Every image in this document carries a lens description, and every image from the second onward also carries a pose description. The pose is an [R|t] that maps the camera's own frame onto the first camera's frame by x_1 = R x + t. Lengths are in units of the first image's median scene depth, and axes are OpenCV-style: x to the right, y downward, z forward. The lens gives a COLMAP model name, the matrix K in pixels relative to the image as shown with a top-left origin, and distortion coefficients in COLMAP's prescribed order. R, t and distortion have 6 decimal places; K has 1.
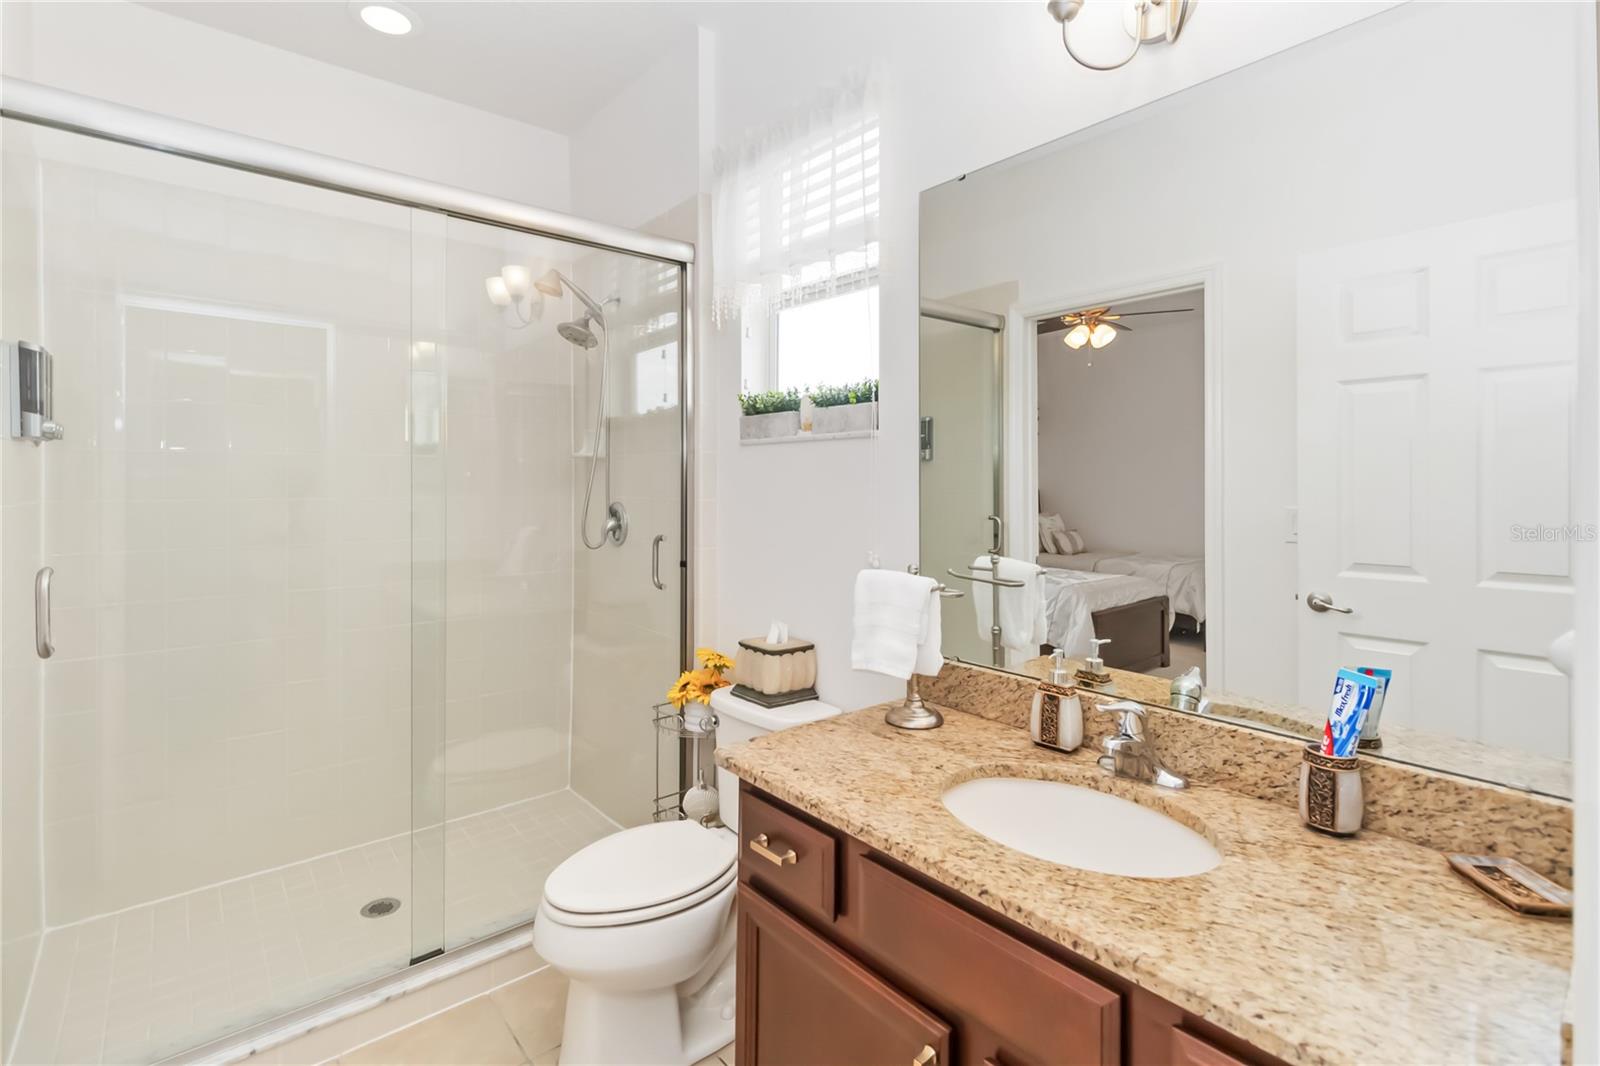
lens RADIAL K [[749.4, 0, 789.5], [0, 749.4, 475.6], [0, 0, 1]] dist [0.005685, 0.001179]
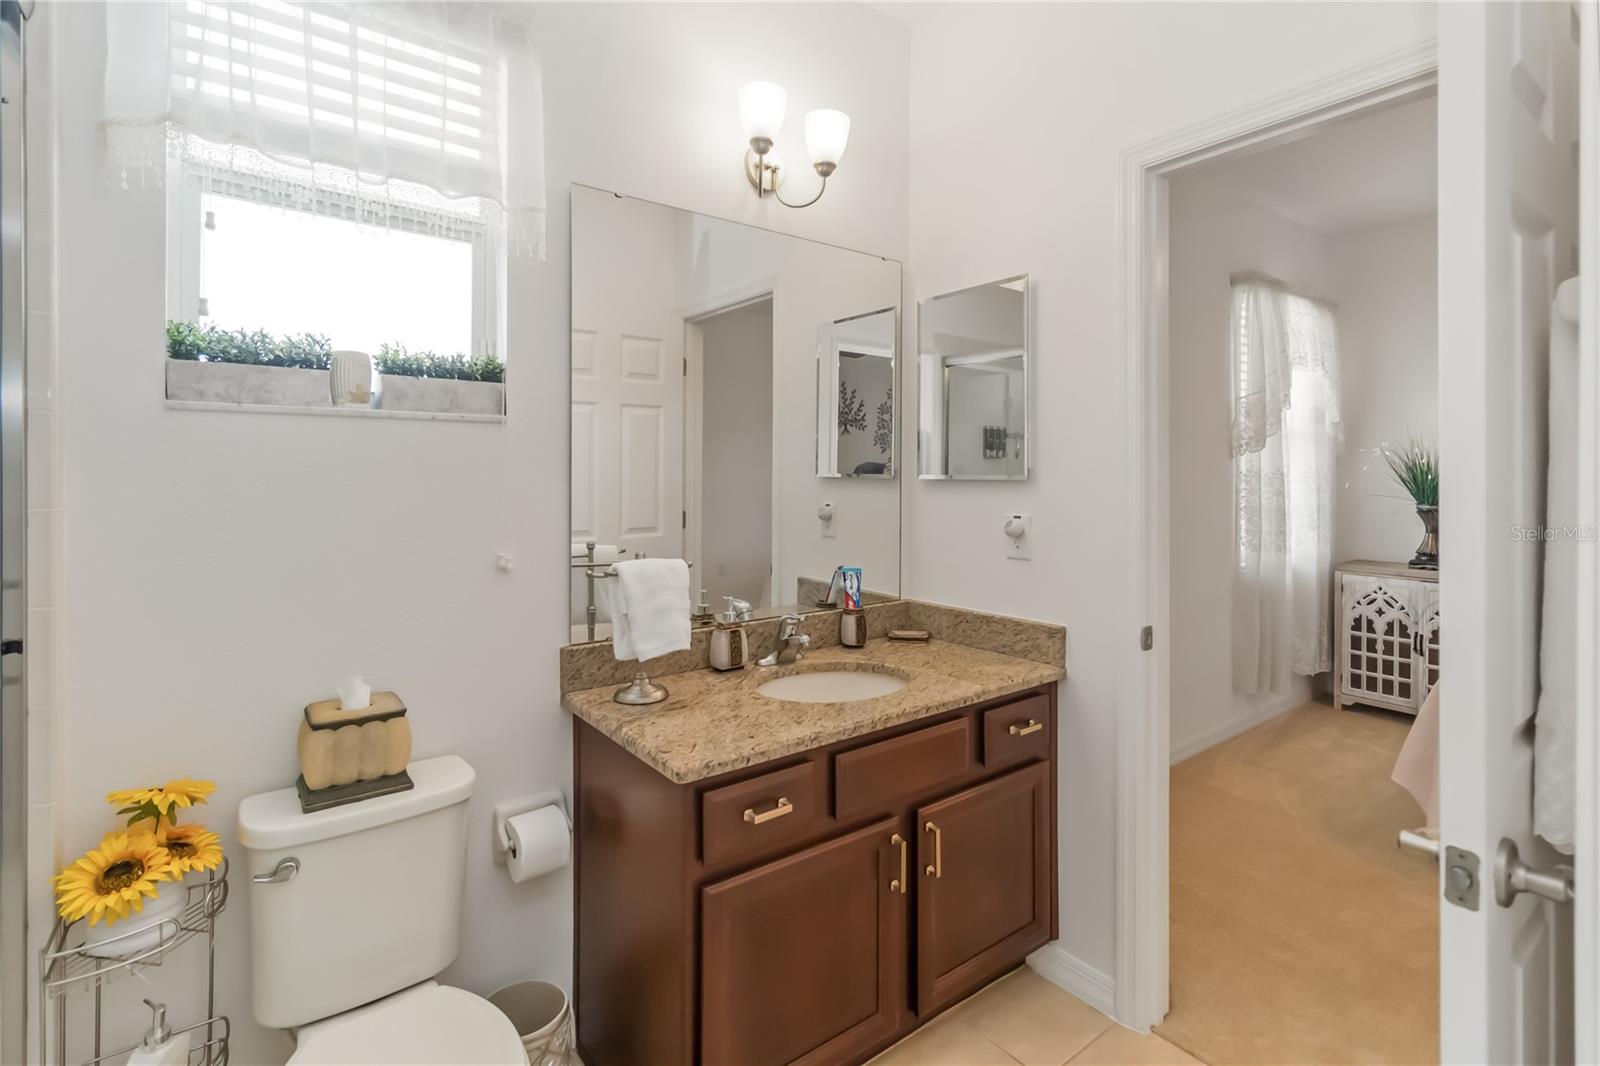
lens RADIAL K [[749.4, 0, 789.5], [0, 749.4, 475.6], [0, 0, 1]] dist [0.005685, 0.001179]
pose [[0.059556, -0.002726, 0.998221, -0.738041], [-0.003173, 0.999991, 0.002921, 0.006299], [-0.998220, -0.003341, 0.059547, 0.606181]]
